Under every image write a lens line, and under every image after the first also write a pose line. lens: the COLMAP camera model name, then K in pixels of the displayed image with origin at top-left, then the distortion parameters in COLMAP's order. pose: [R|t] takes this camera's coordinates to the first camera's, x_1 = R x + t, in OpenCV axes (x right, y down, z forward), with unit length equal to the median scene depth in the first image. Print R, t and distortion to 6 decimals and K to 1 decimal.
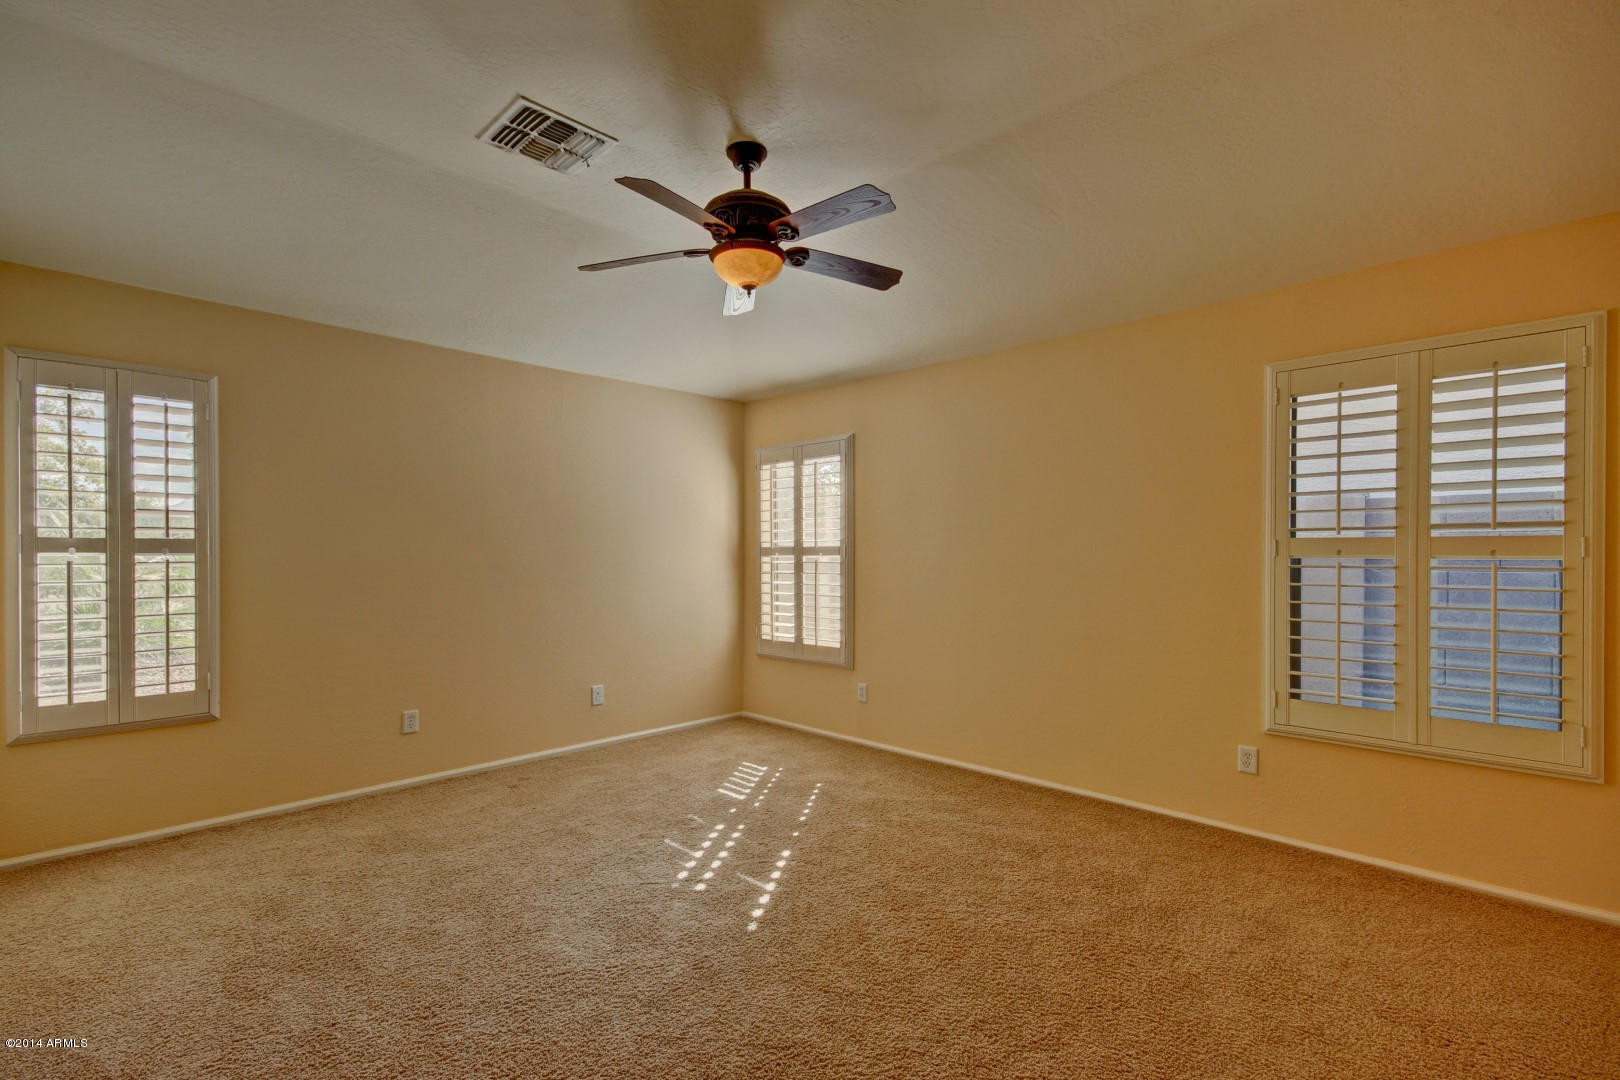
lens RADIAL K [[740.0, 0, 812.1], [0, 740.0, 557.2], [0, 0, 1]] dist [0.018503, 0.000051]
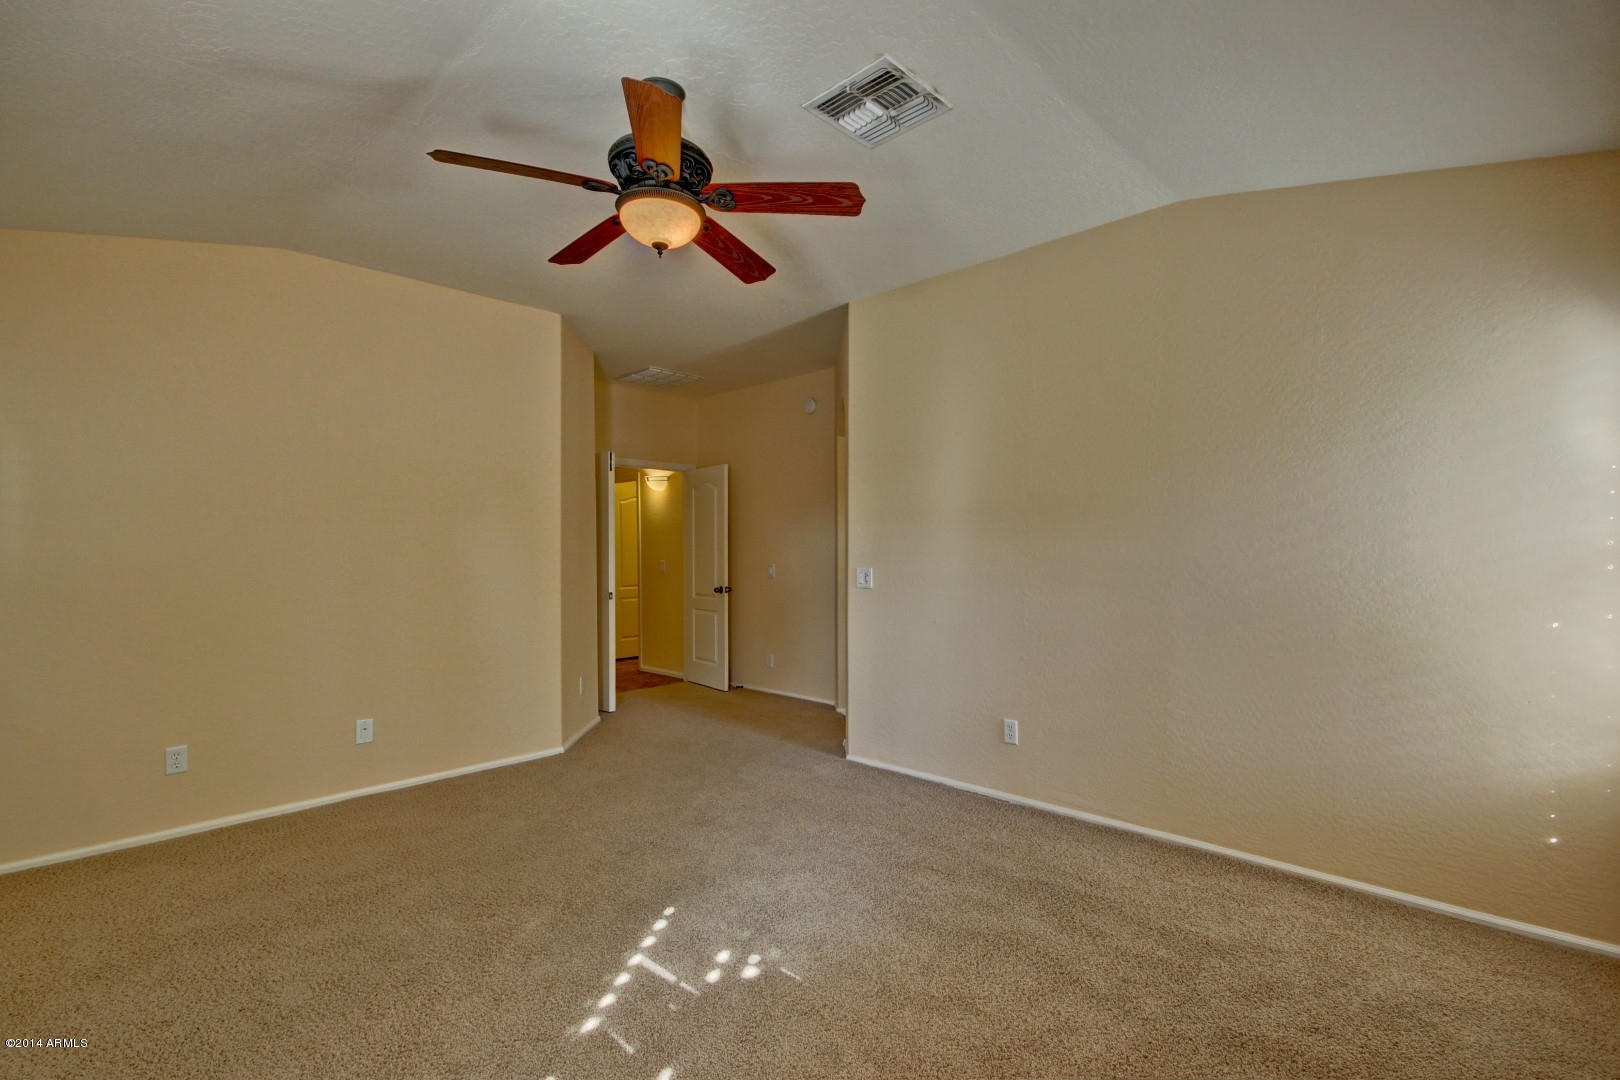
lens RADIAL K [[740.0, 0, 812.1], [0, 740.0, 557.2], [0, 0, 1]] dist [0.018503, 0.000051]
pose [[-0.999960, 0.001455, -0.008801, -0.206699], [0.001390, 0.999971, 0.007437, 0.000987], [0.008811, 0.007424, -0.999934, 1.551859]]
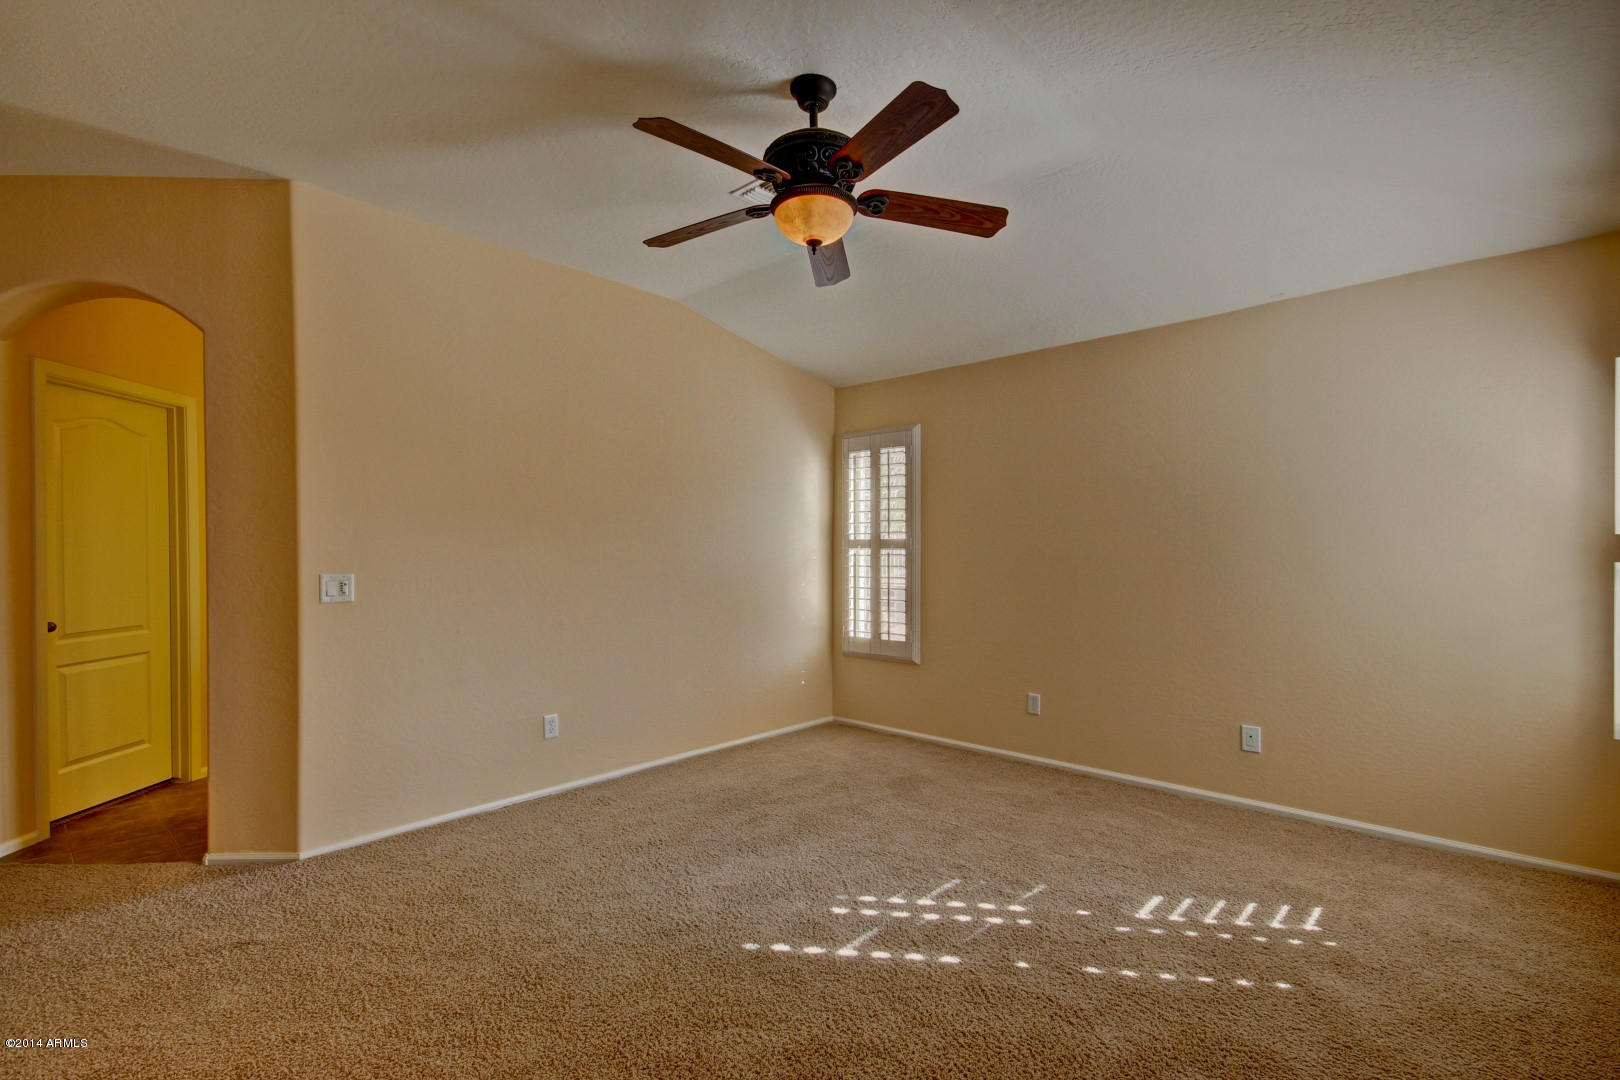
lens RADIAL K [[740.0, 0, 812.1], [0, 740.0, 557.2], [0, 0, 1]] dist [0.018503, 0.000051]
pose [[0.028786, 0.008238, -0.999552, 0.654715], [-0.001460, 0.999965, 0.008199, -0.000484], [0.999585, 0.001223, 0.028797, 0.804915]]
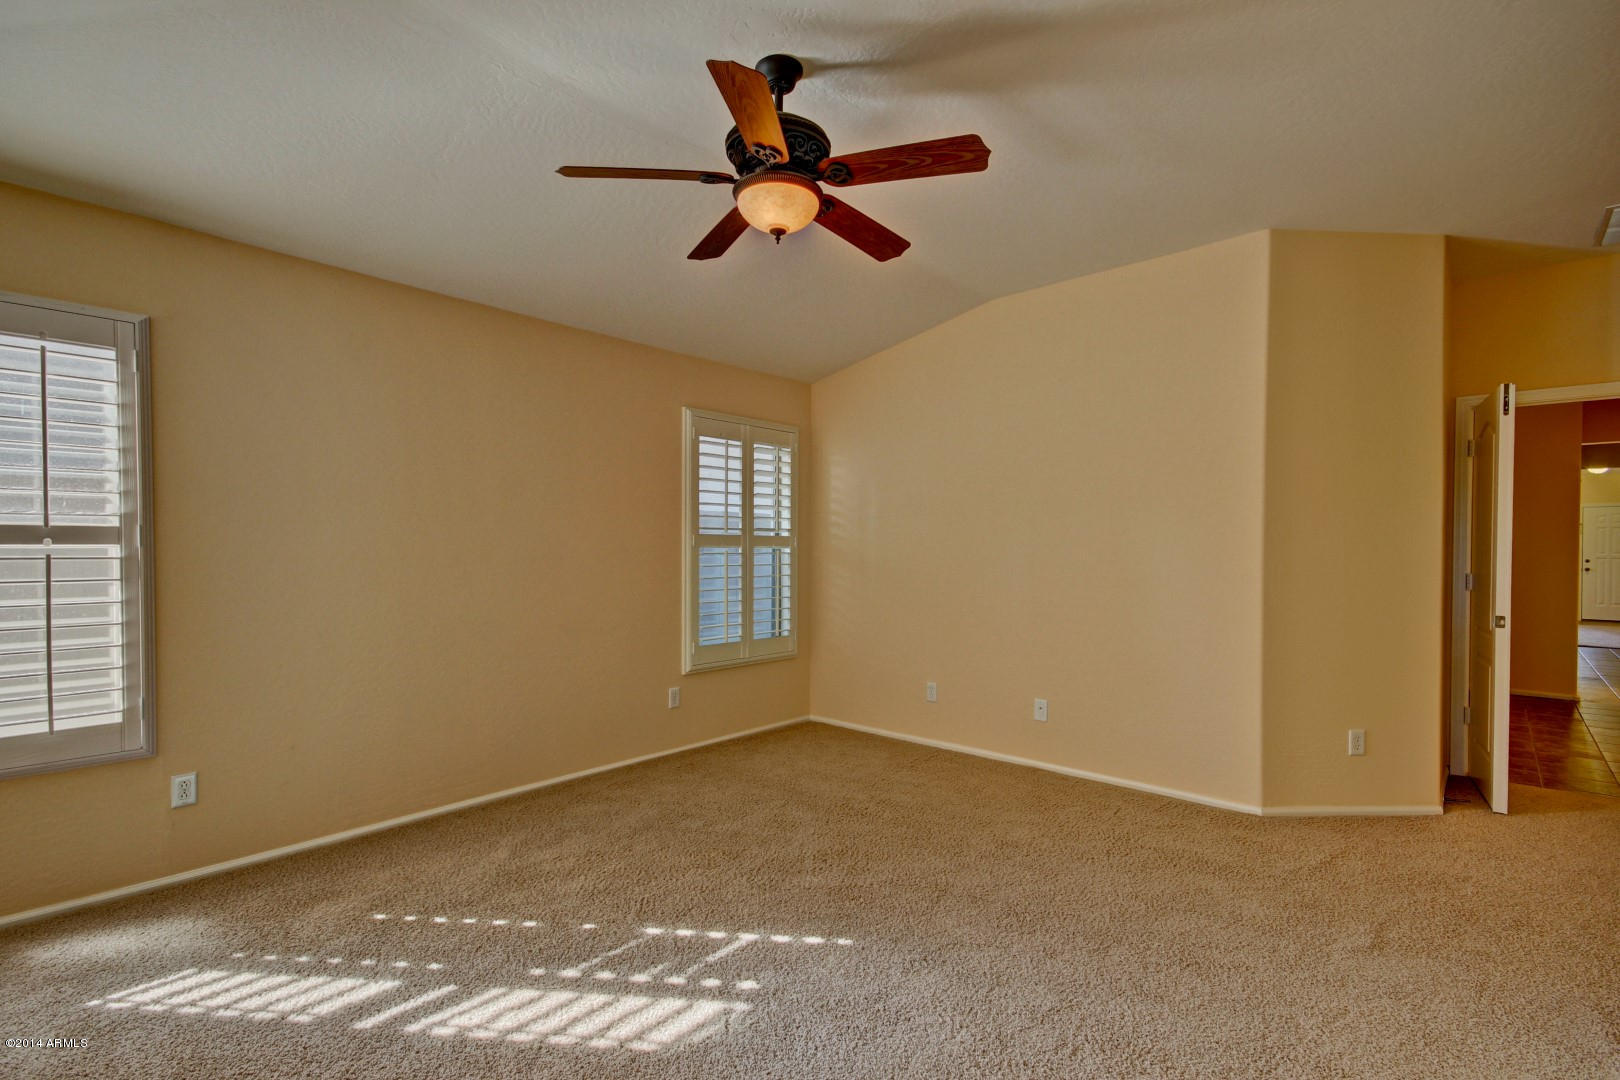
lens RADIAL K [[737.6, 0, 810.5], [0, 737.6, 556.8], [0, 0, 1]] dist [0.018646, -0.000817]
pose [[-0.042333, -0.011944, 0.999032, -0.769091], [0.001716, 0.999926, 0.012027, 0.001880], [-0.999102, 0.002223, -0.042309, 0.828103]]
